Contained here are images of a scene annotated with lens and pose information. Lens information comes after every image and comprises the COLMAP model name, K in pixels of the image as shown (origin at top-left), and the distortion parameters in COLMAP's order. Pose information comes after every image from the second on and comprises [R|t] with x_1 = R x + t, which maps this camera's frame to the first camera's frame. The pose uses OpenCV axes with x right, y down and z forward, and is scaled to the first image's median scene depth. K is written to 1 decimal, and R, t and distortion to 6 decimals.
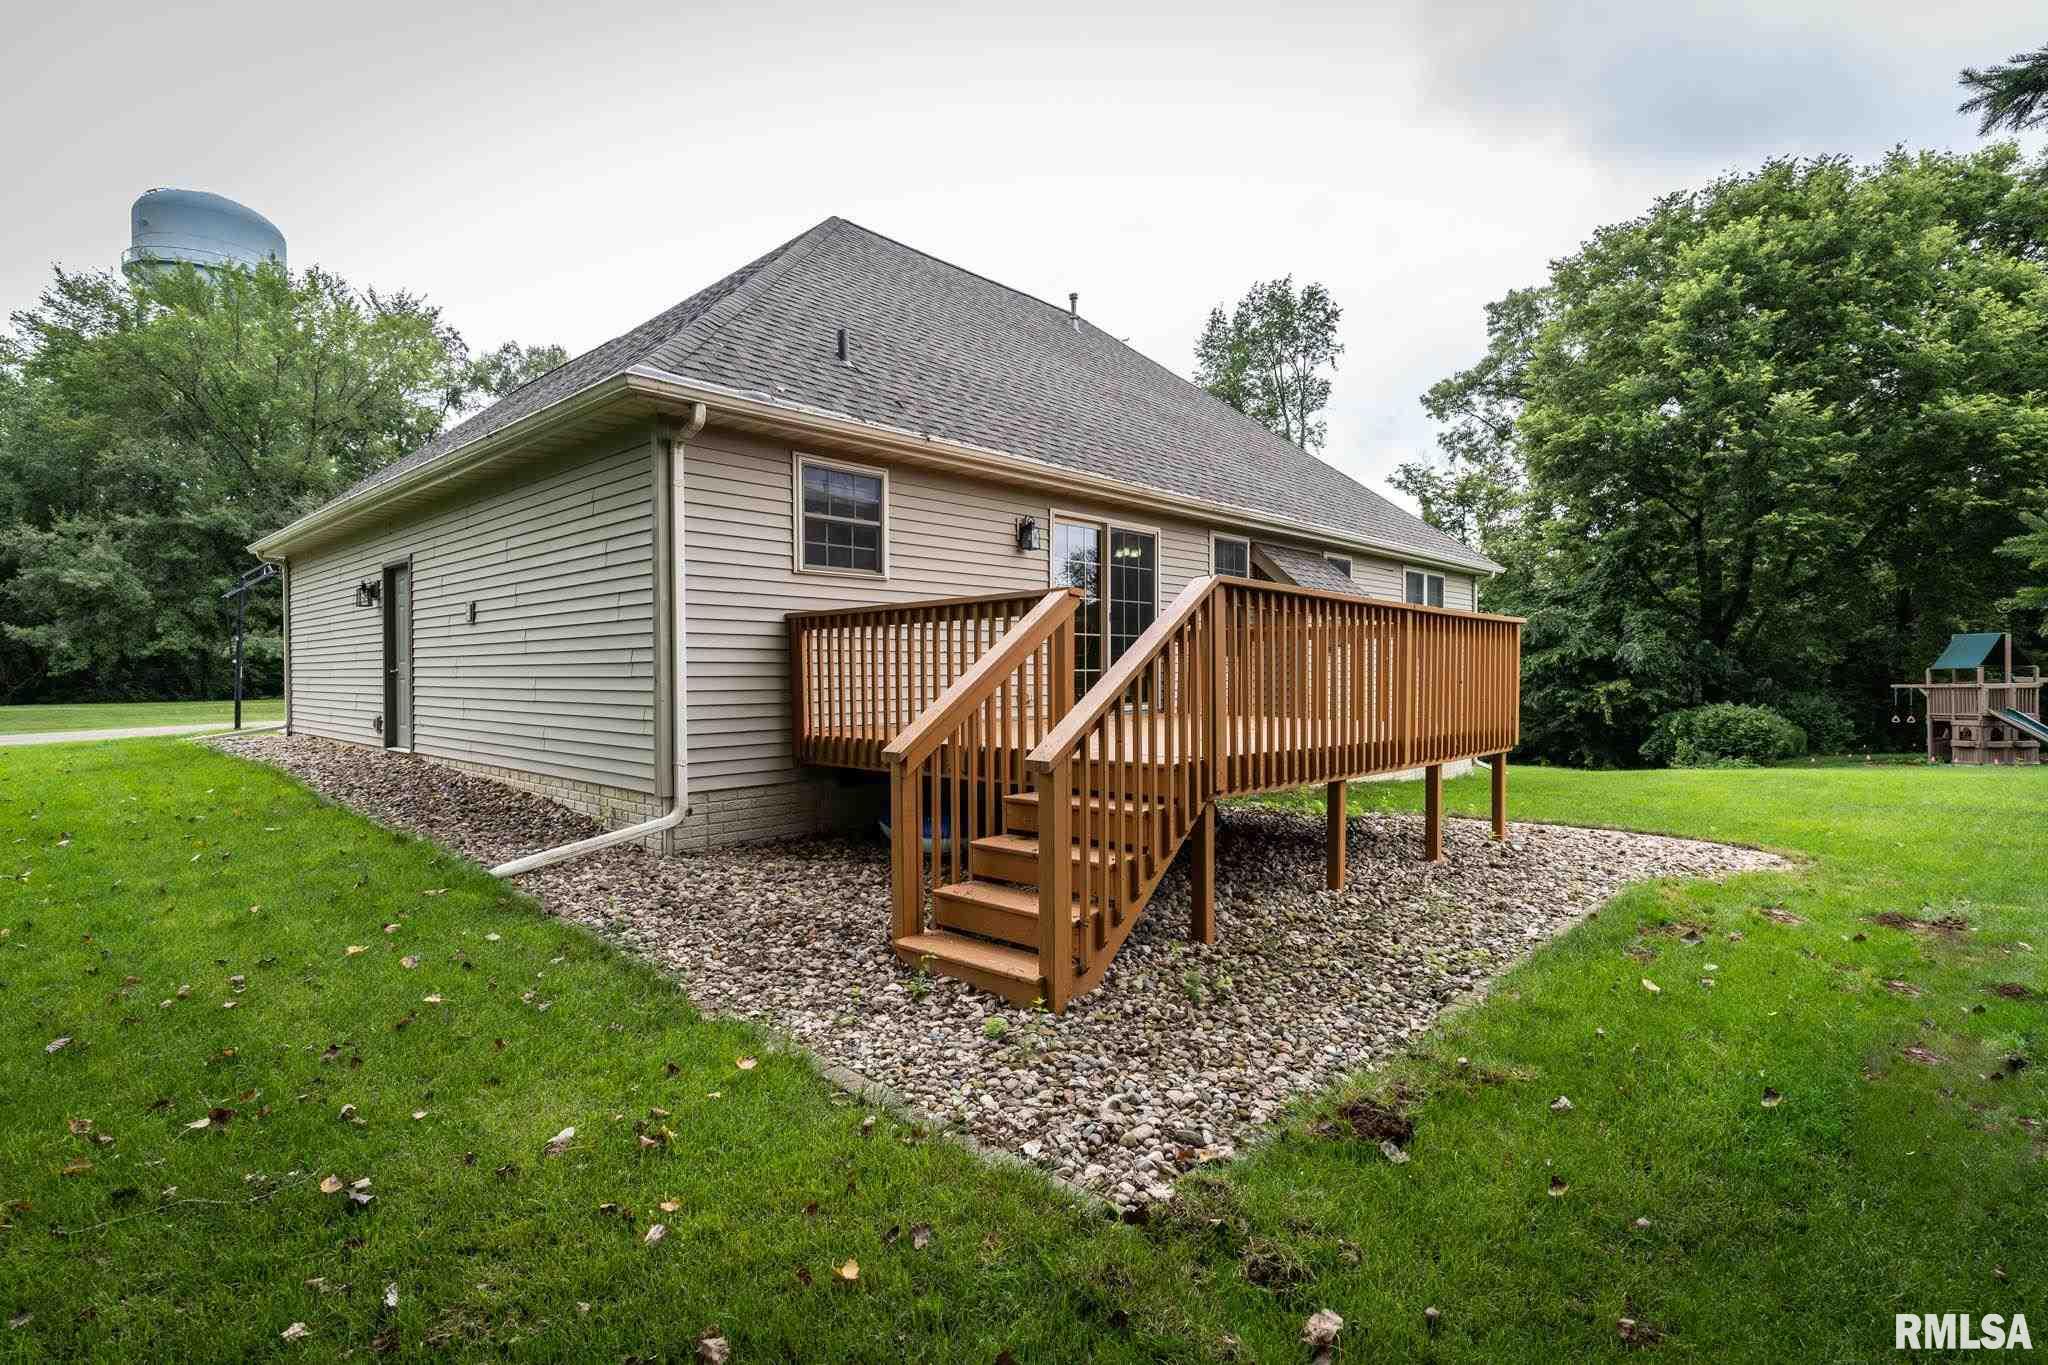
lens RADIAL K [[977.2, 0, 1025.6], [0, 977.2, 684.1], [0, 0, 1]] dist [0.004603, -0.000905]
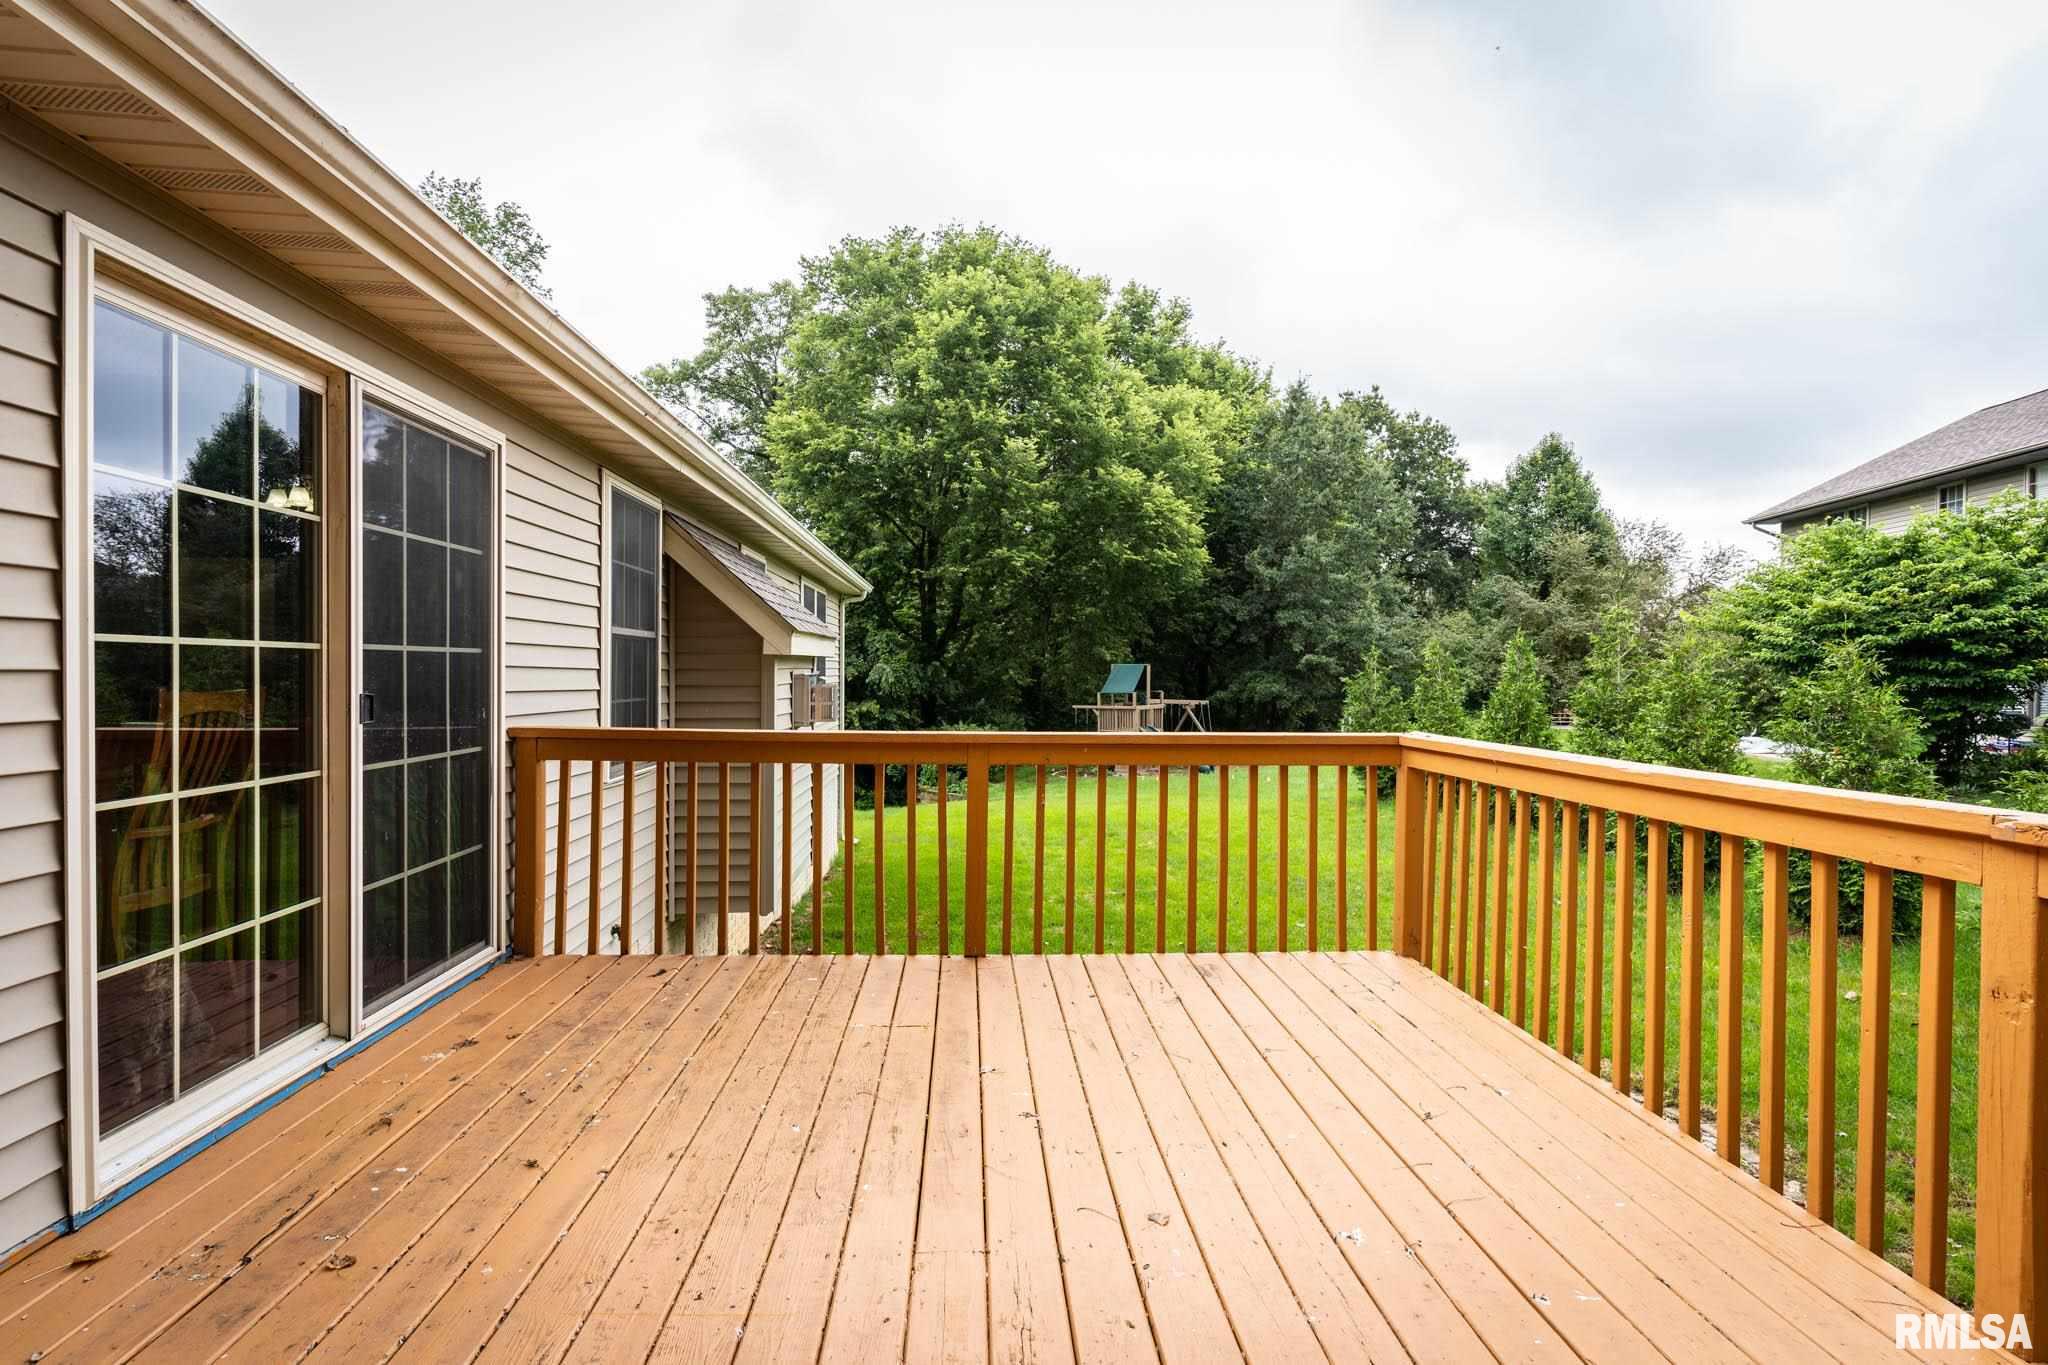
lens RADIAL K [[977.2, 0, 1032.3], [0, 977.2, 676.4], [0, 0, 1]] dist [0.004603, -0.000905]
pose [[0.685125, 0.003962, 0.728415, 0.004316], [0.000200, 0.999984, -0.005627, -0.024477], [-0.728425, 0.004001, 0.685113, 0.214102]]
